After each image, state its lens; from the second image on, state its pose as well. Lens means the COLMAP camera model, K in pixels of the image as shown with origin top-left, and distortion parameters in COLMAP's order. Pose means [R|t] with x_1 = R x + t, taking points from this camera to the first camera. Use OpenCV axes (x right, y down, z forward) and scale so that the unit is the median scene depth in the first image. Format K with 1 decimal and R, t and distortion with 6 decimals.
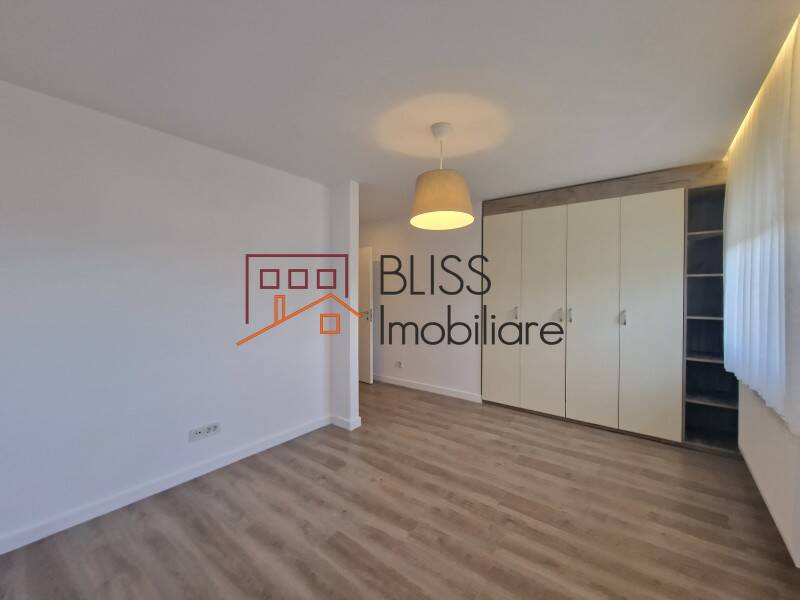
lens RADIAL K [[328.7, 0, 400.4], [0, 328.7, 295.0], [0, 0, 1]] dist [-0.003525, -0.000519]
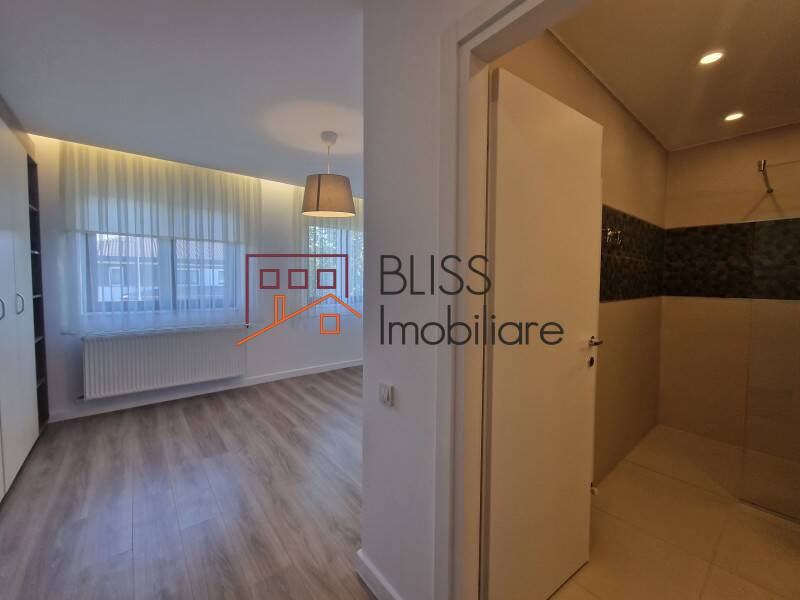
lens RADIAL K [[328.7, 0, 400.4], [0, 328.7, 295.0], [0, 0, 1]] dist [-0.003525, -0.000519]
pose [[-0.972733, -0.019495, 0.231107, -0.432804], [-0.007575, 0.998600, 0.052351, 0.011643], [-0.231804, 0.049173, -0.971519, 2.226843]]
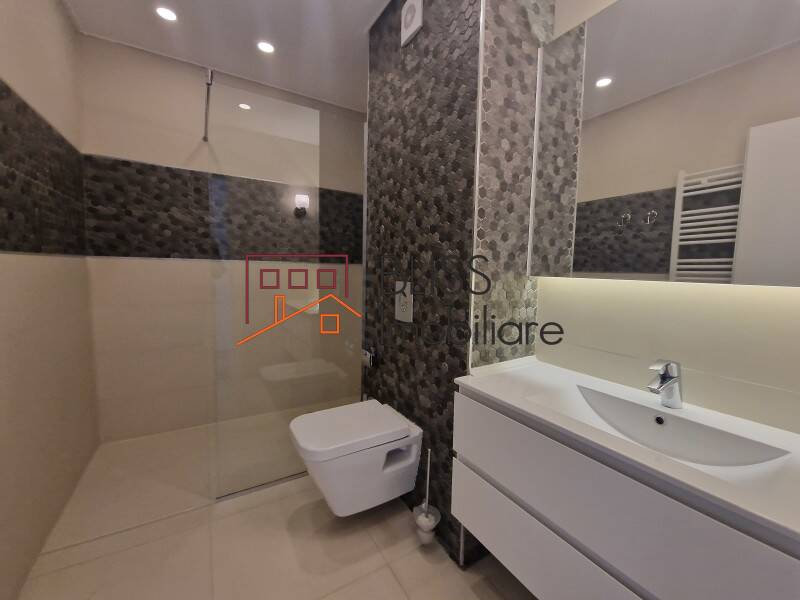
lens RADIAL K [[328.7, 0, 400.4], [0, 328.7, 295.0], [0, 0, 1]] dist [-0.003525, -0.000519]
pose [[-0.359709, 0.064458, -0.930835, -0.649411], [-0.035264, 0.995959, 0.082595, 0.079912], [0.932398, 0.062535, -0.355983, 1.763882]]
